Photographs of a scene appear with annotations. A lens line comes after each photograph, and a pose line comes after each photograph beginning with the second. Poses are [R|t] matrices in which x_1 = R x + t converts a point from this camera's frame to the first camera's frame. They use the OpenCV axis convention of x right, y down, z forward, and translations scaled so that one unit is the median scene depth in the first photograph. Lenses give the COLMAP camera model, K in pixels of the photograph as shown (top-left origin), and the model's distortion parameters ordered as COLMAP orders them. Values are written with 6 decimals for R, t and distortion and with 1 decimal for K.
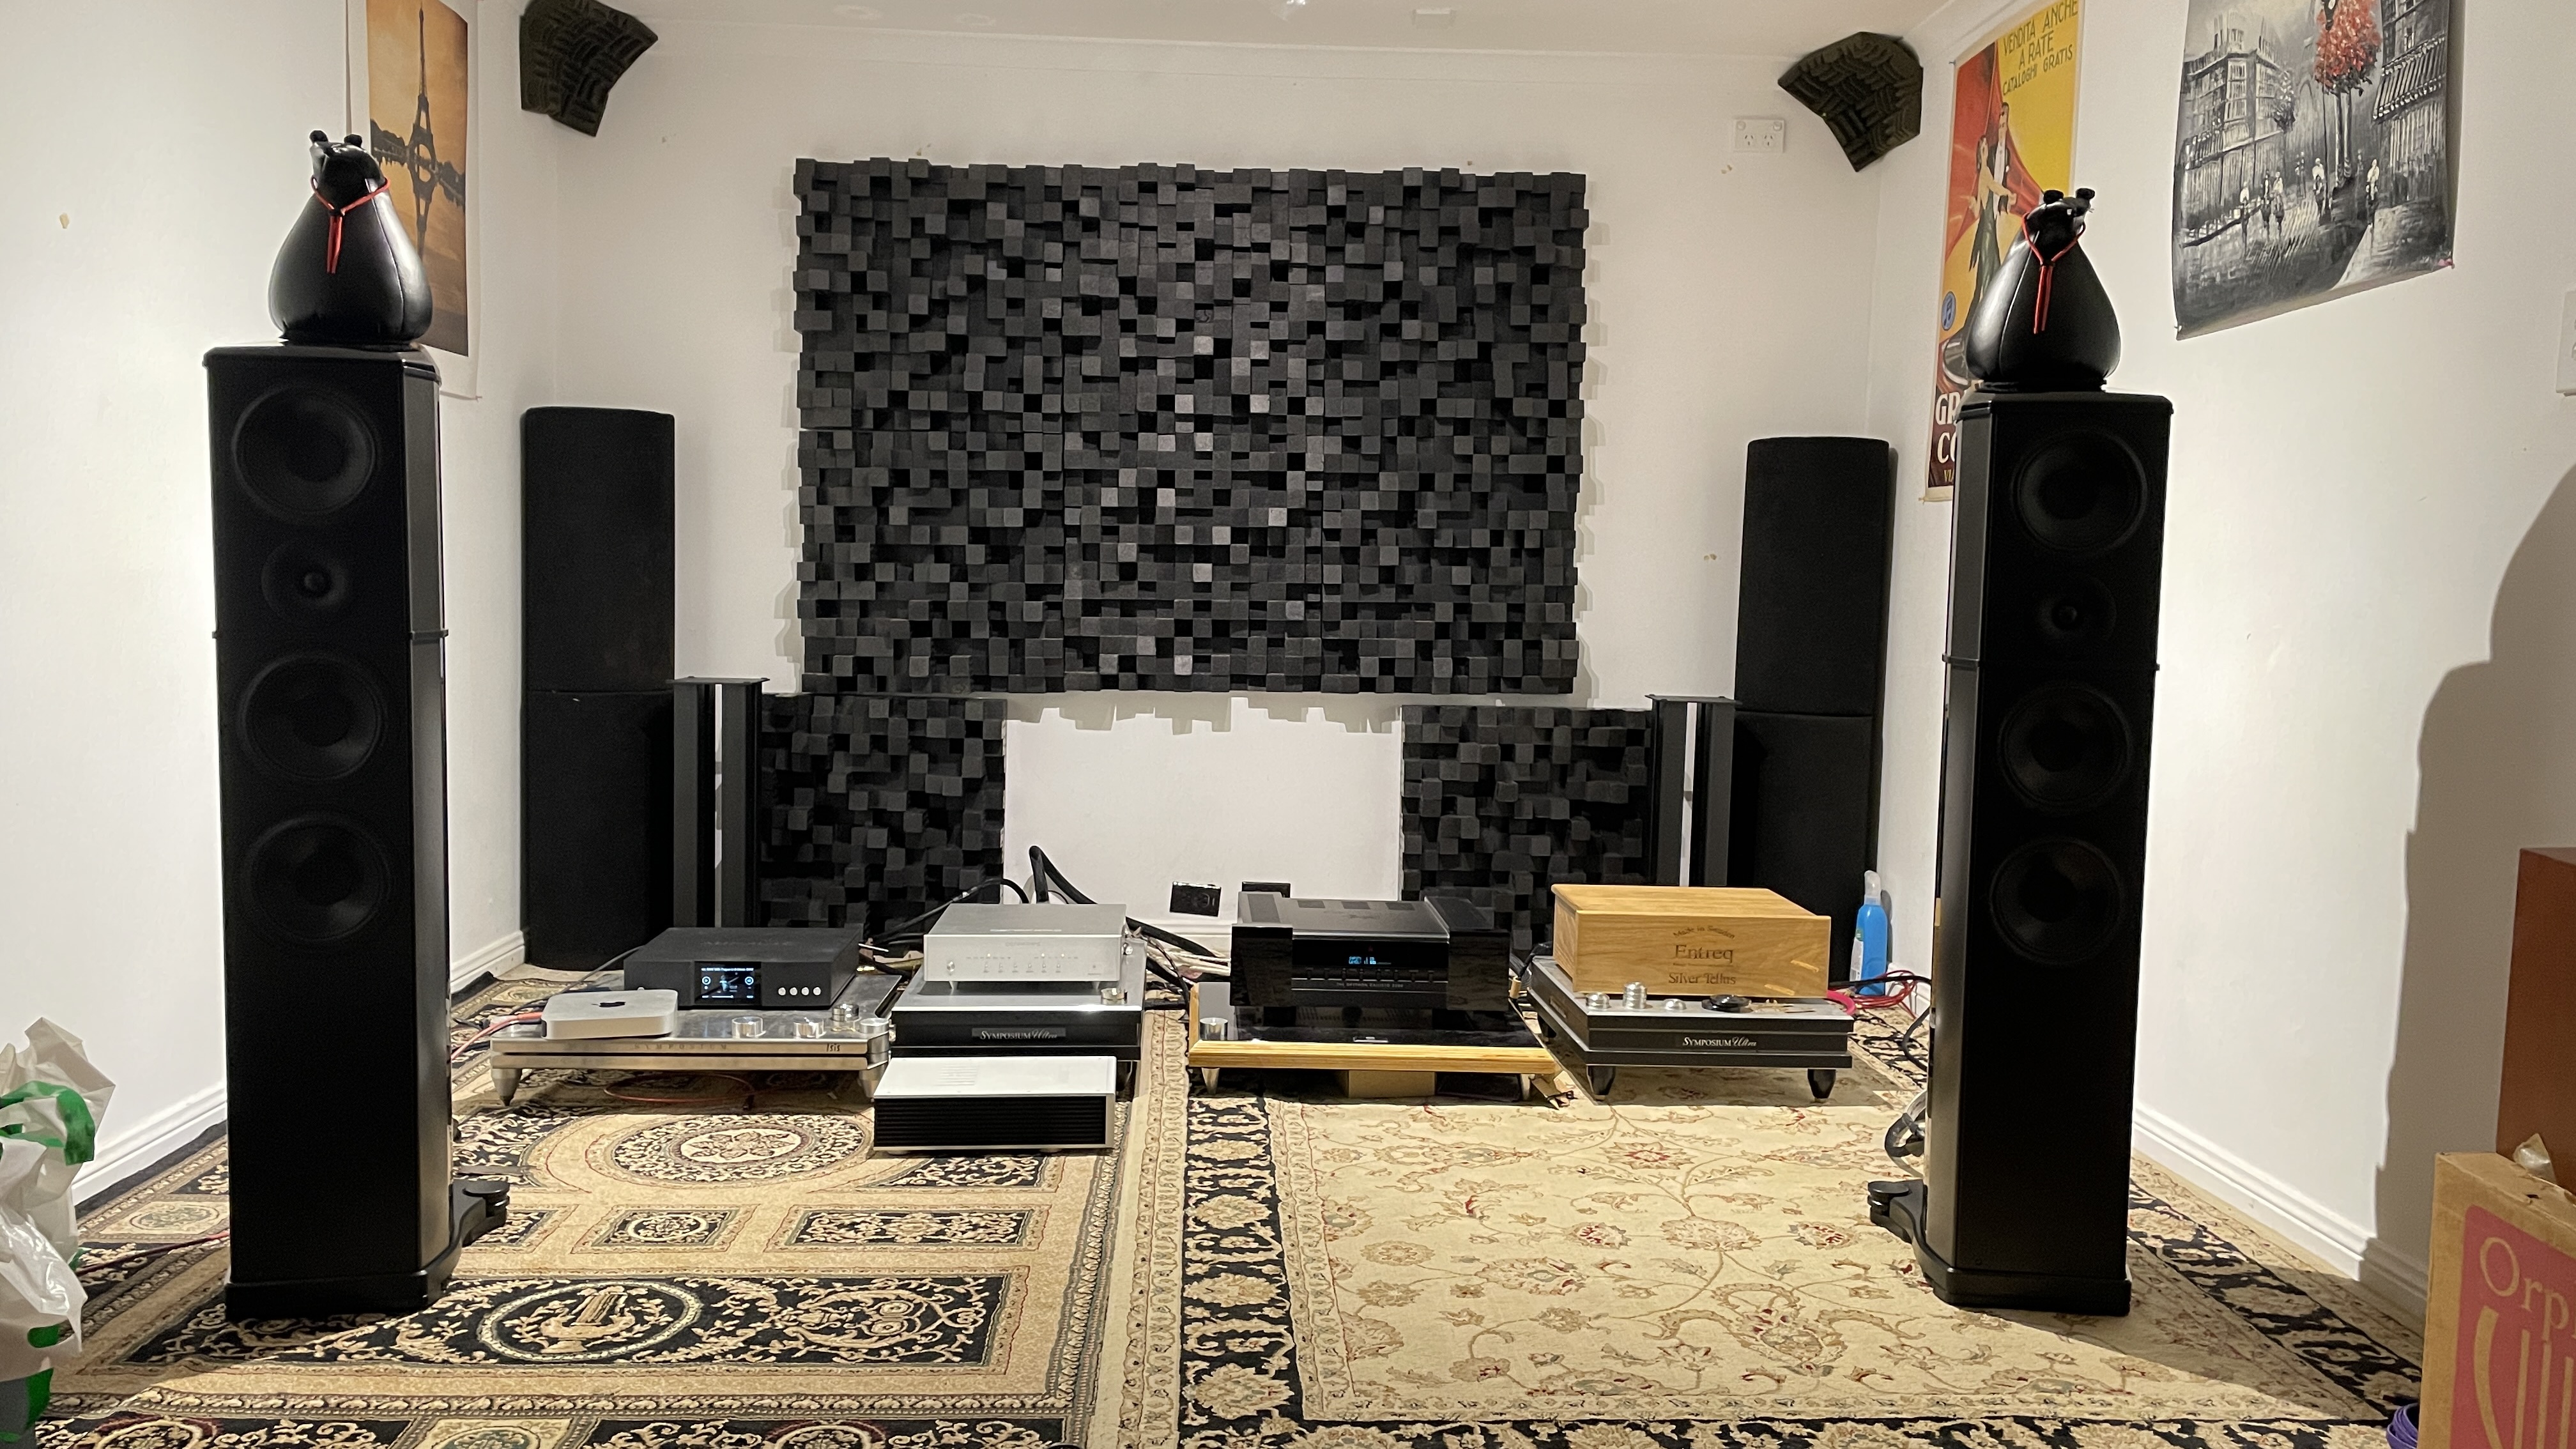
lens RADIAL K [[1949.7, 0, 1275.0], [0, 1949.7, 714.0], [0, 0, 1]] dist [0.071715, -0.098440]
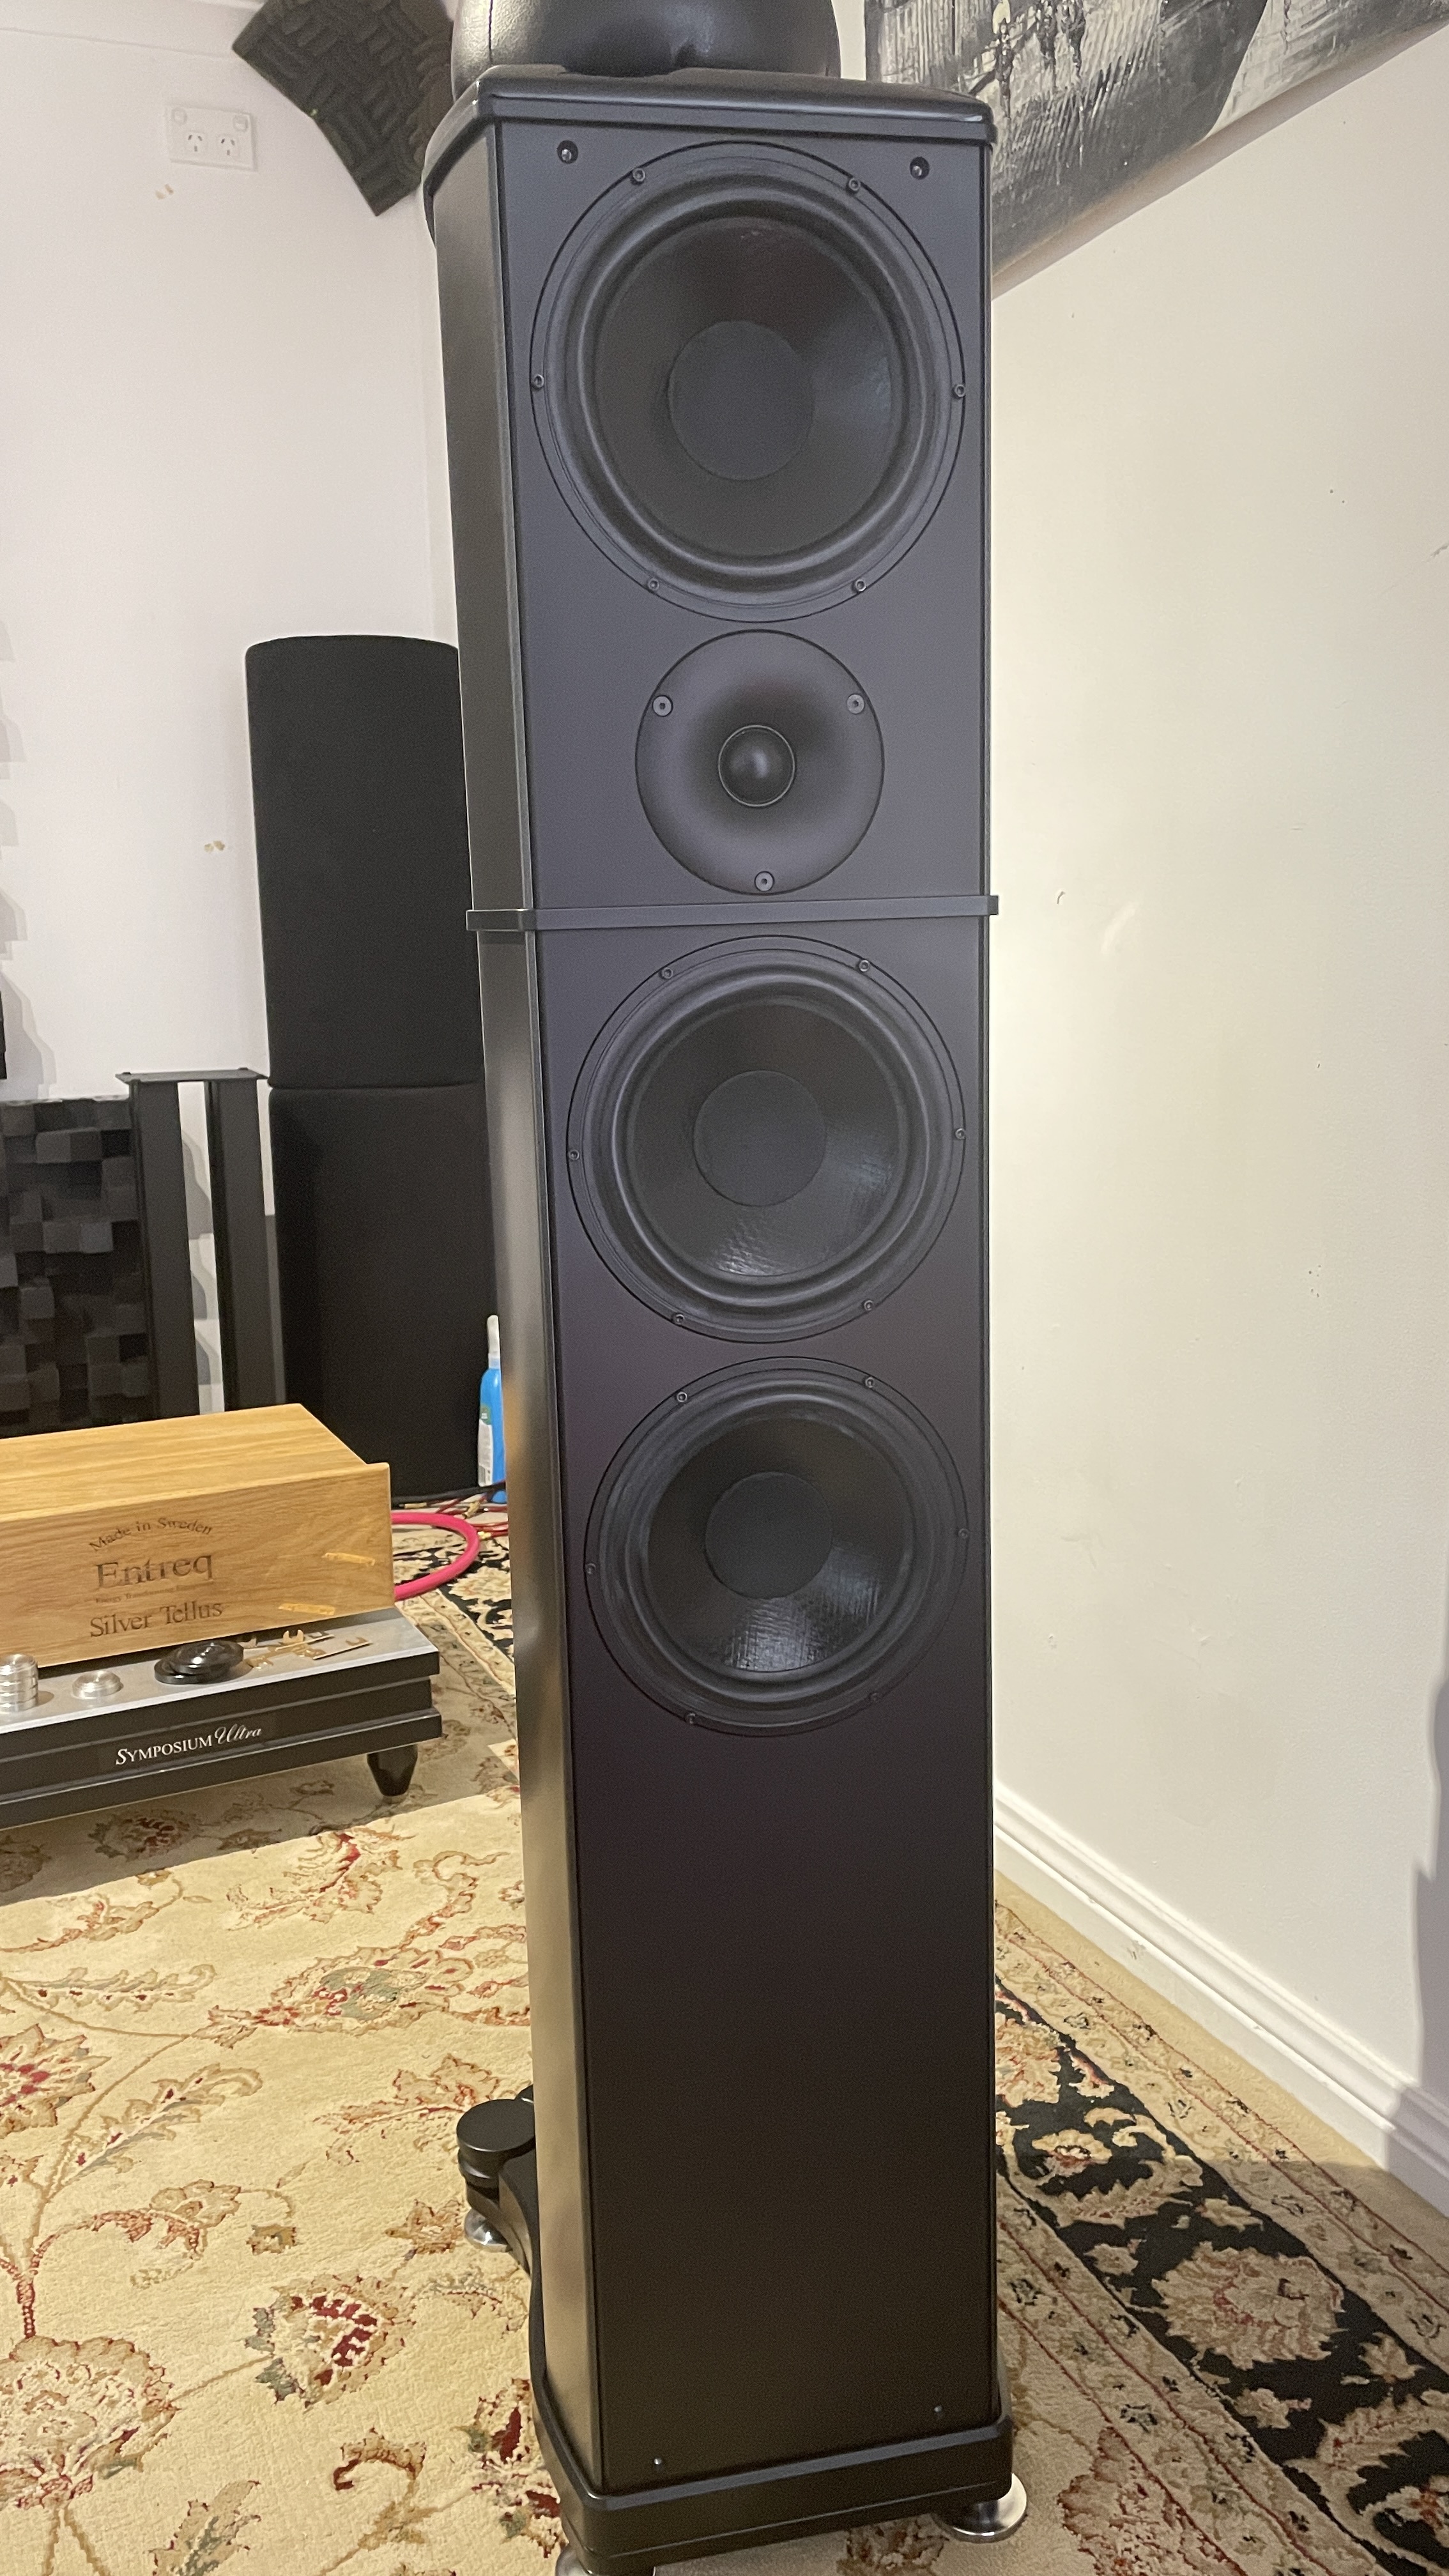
lens RADIAL K [[1949.7, 0, 734.4], [0, 1949.7, 1275.6], [0, 0, 1]] dist [0.071715, -0.098440]
pose [[0.925804, -0.111093, 0.361311, 0.209003], [0.073694, 0.990543, 0.115733, -0.006123], [-0.370751, -0.080519, 0.925235, 0.531750]]
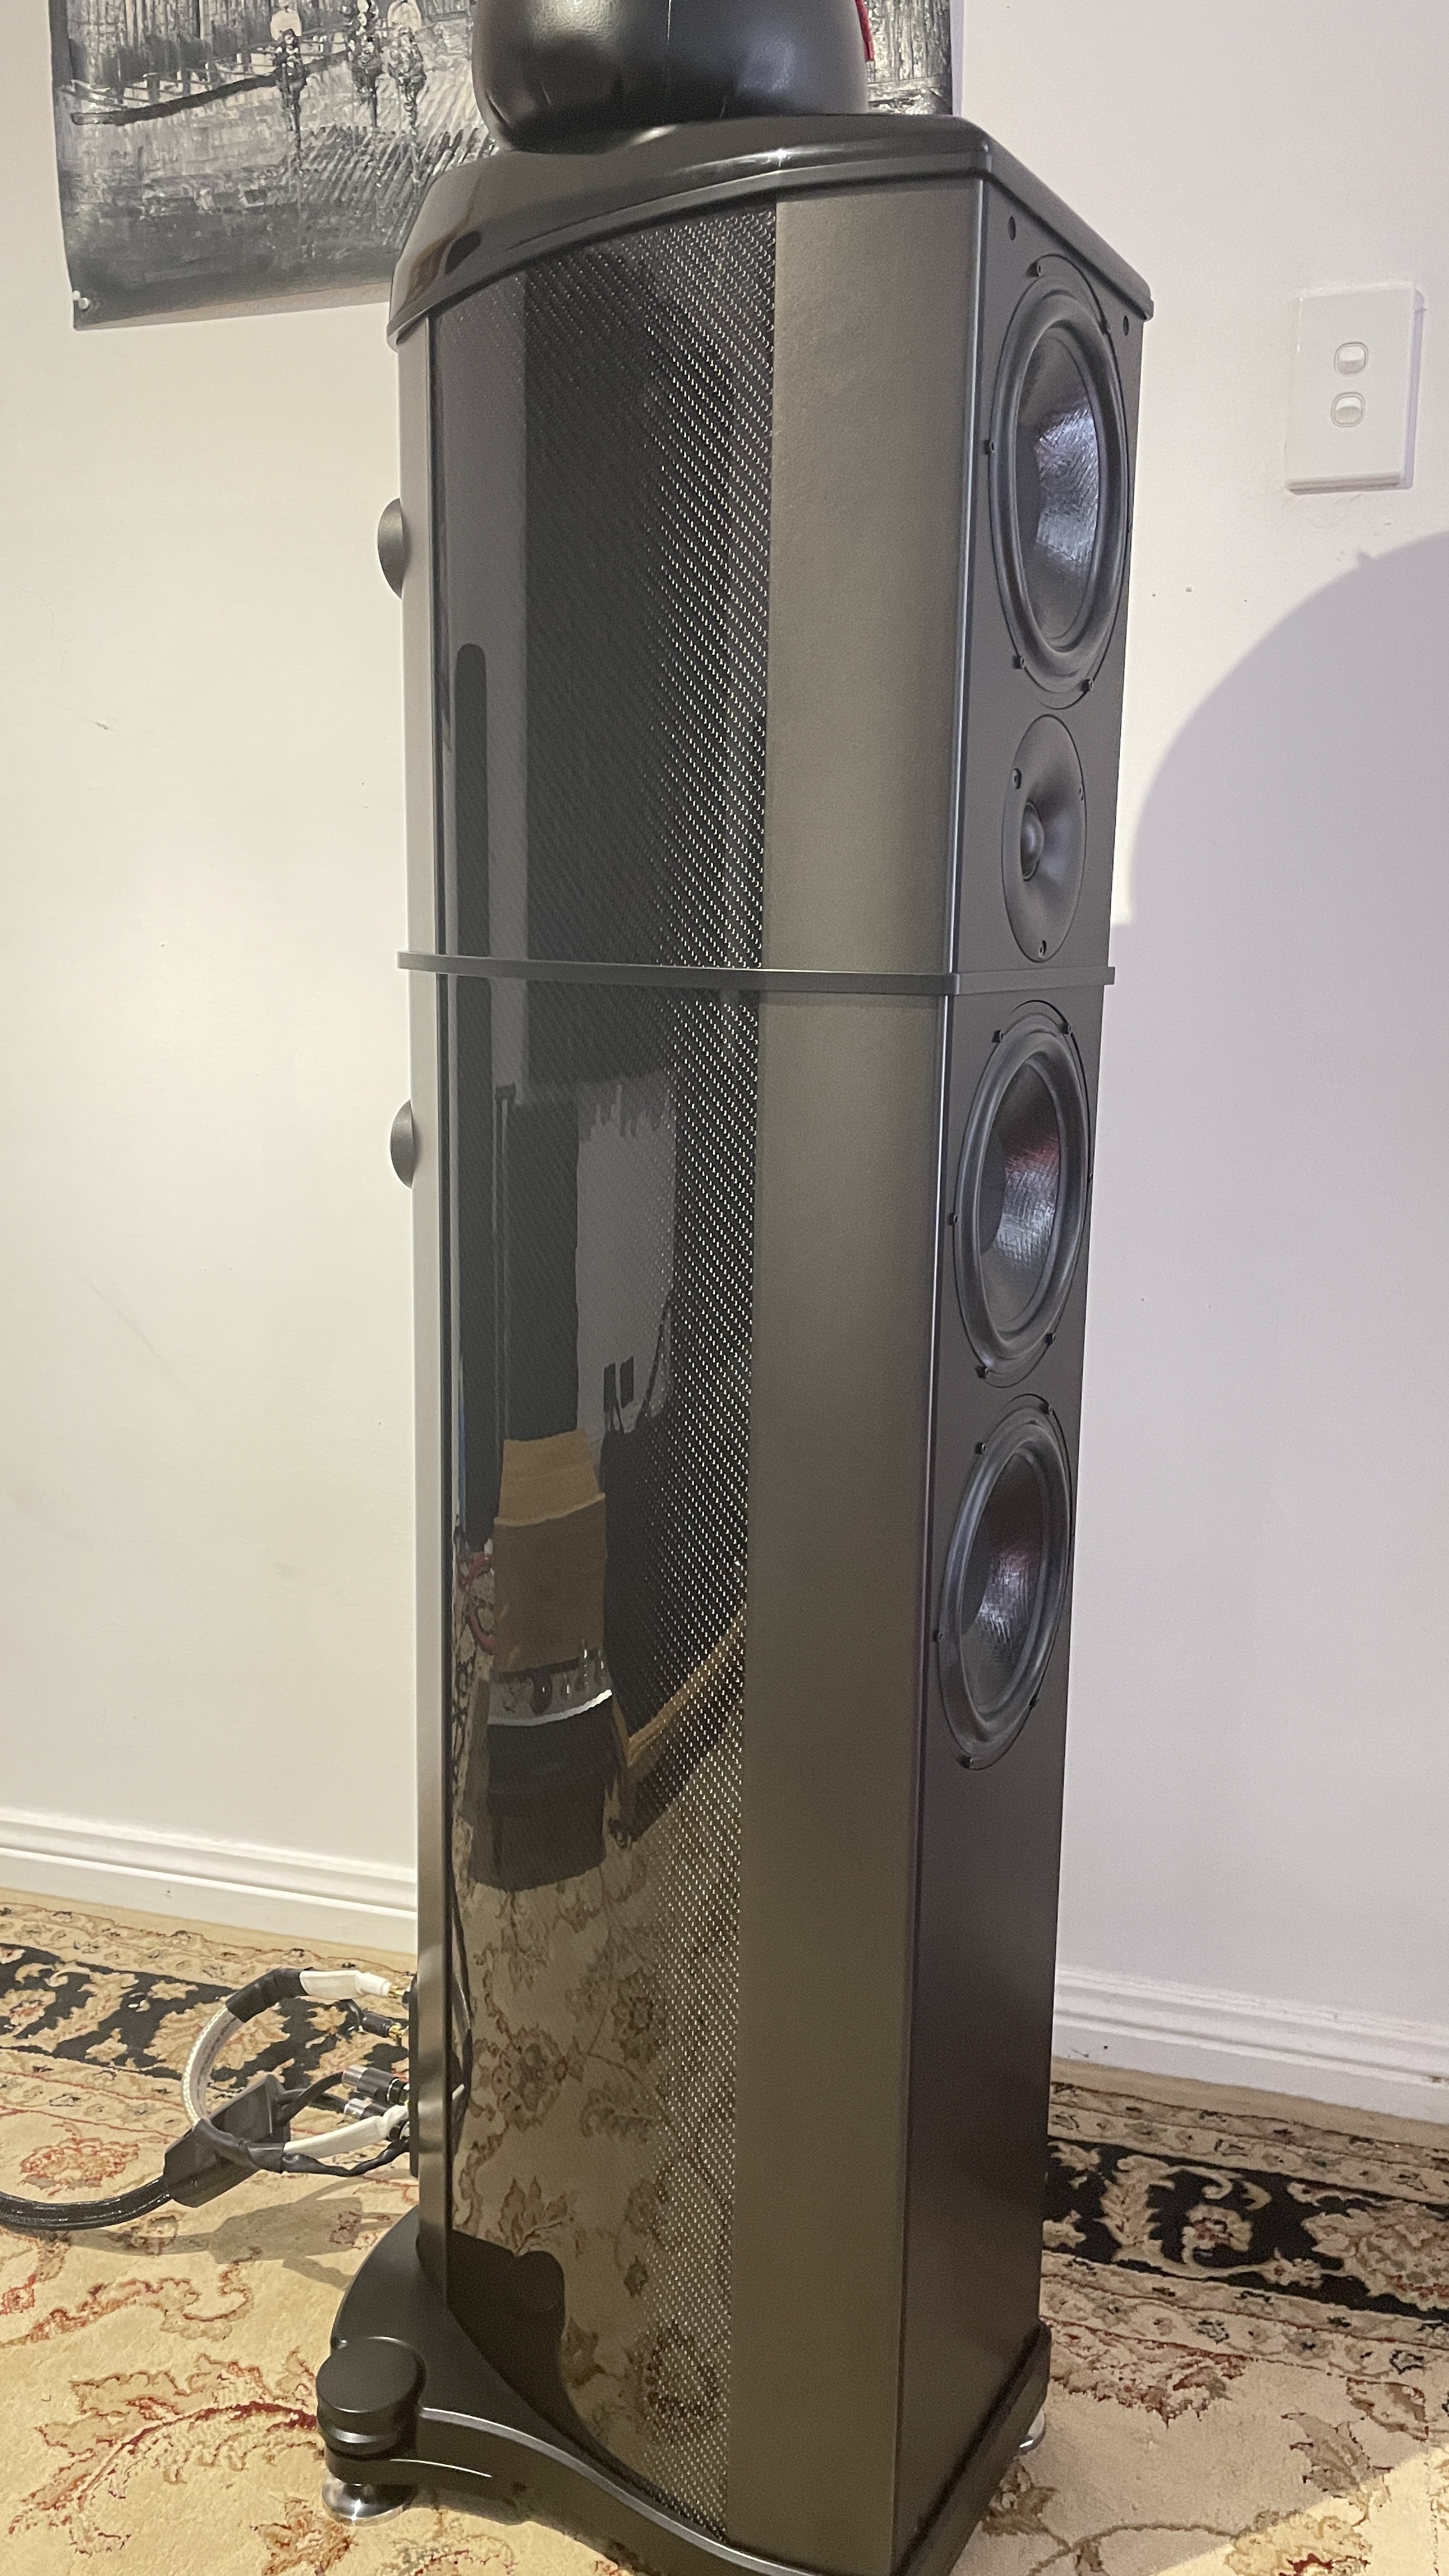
lens RADIAL K [[1949.7, 0, 734.4], [0, 1949.7, 1275.6], [0, 0, 1]] dist [0.071715, -0.098440]
pose [[0.322519, -0.179754, 0.929339, 0.019695], [0.067067, 0.983675, 0.166988, -0.033566], [-0.944184, 0.008471, 0.329309, 0.740061]]
